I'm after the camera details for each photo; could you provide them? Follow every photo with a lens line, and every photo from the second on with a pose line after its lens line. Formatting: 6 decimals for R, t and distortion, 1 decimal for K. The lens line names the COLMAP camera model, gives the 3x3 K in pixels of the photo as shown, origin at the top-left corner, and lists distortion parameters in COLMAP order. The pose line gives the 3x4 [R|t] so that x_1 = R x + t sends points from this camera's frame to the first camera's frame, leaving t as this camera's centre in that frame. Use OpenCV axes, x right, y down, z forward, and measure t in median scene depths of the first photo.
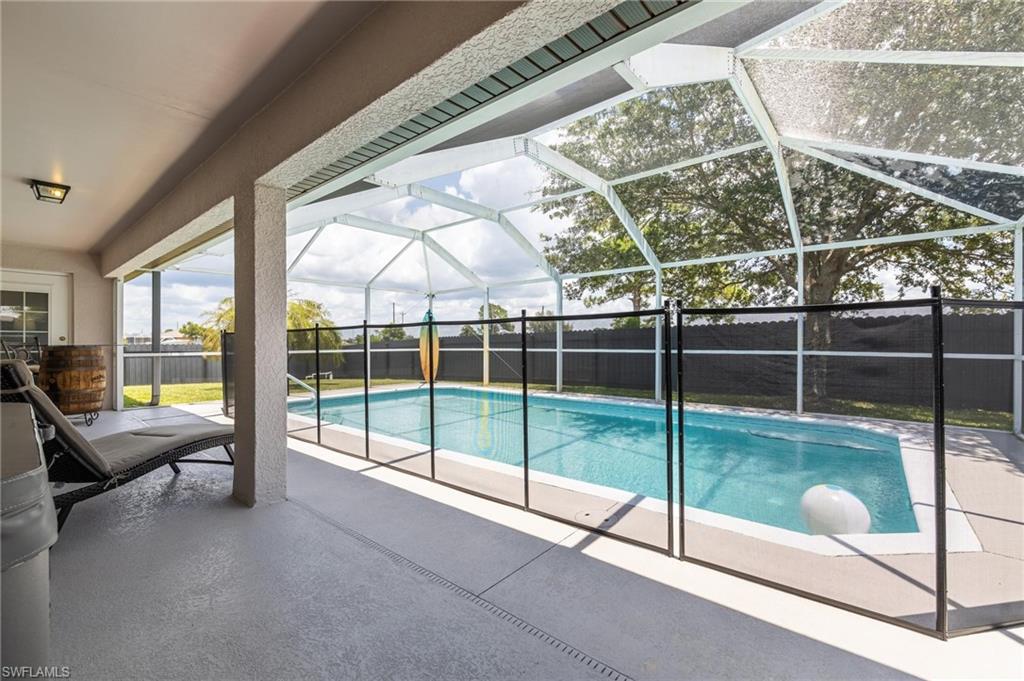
lens RADIAL K [[441.7, 0, 511.5], [0, 441.7, 341.2], [0, 0, 1]] dist [-0.000650, 0.000002]
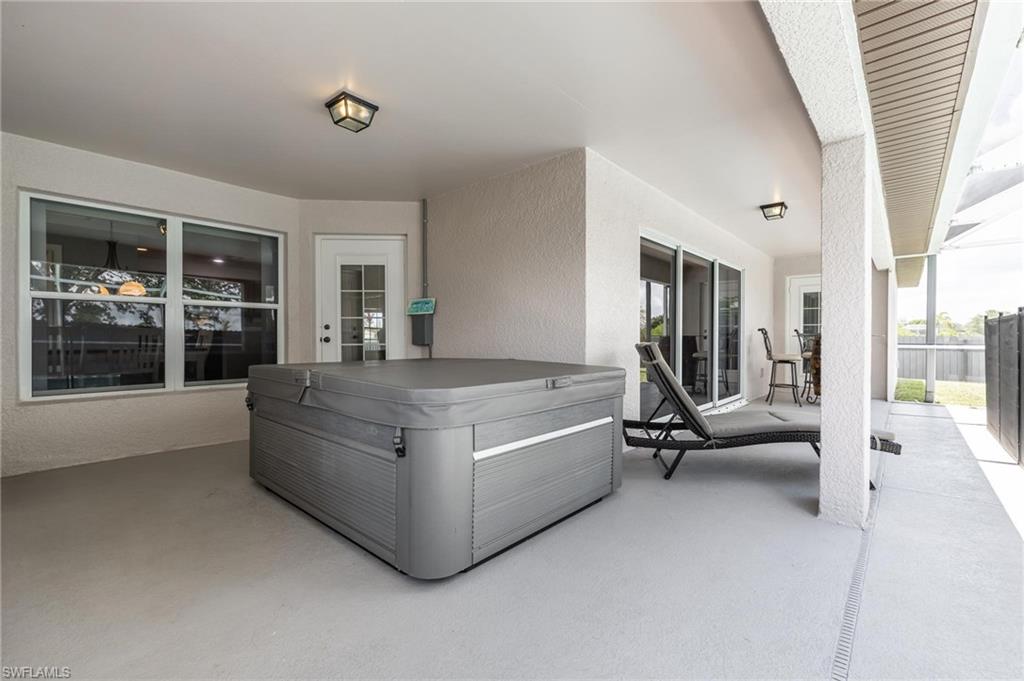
lens RADIAL K [[441.7, 0, 515.6], [0, 441.7, 340.6], [0, 0, 1]] dist [-0.000650, 0.000002]
pose [[-0.010864, 0.011299, -0.999877, 0.284436], [0.002953, 0.999932, 0.011267, 0.012424], [0.999937, -0.002830, -0.010896, 0.392499]]
